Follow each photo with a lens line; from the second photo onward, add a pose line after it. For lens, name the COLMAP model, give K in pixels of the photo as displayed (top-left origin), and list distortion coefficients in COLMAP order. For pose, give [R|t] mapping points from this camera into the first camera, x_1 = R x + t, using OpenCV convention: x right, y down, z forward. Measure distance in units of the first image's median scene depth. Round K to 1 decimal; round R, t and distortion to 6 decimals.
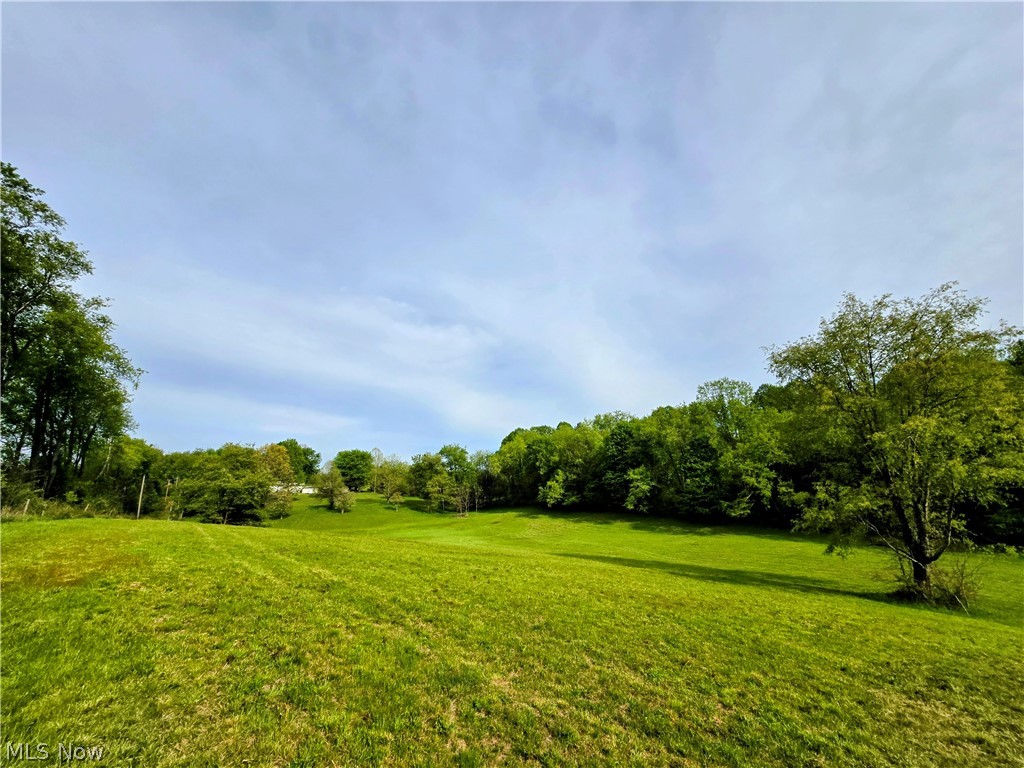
lens RADIAL K [[413.7, 0, 513.3], [0, 413.7, 386.3], [0, 0, 1]] dist [-0.001546, 0.000023]
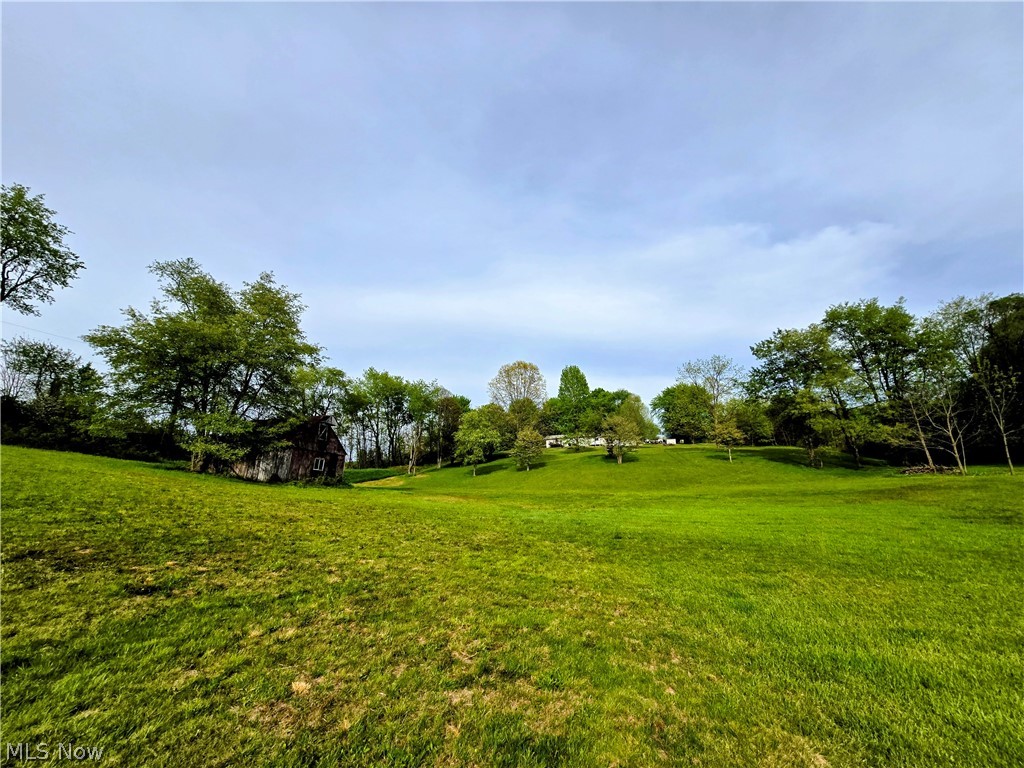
lens RADIAL K [[413.7, 0, 519.6], [0, 413.7, 385.7], [0, 0, 1]] dist [-0.001546, 0.000023]
pose [[0.688168, -0.119222, -0.715689, -0.098281], [0.182441, 0.983148, 0.011650, 0.161005], [0.702239, -0.138589, 0.698322, 0.493296]]
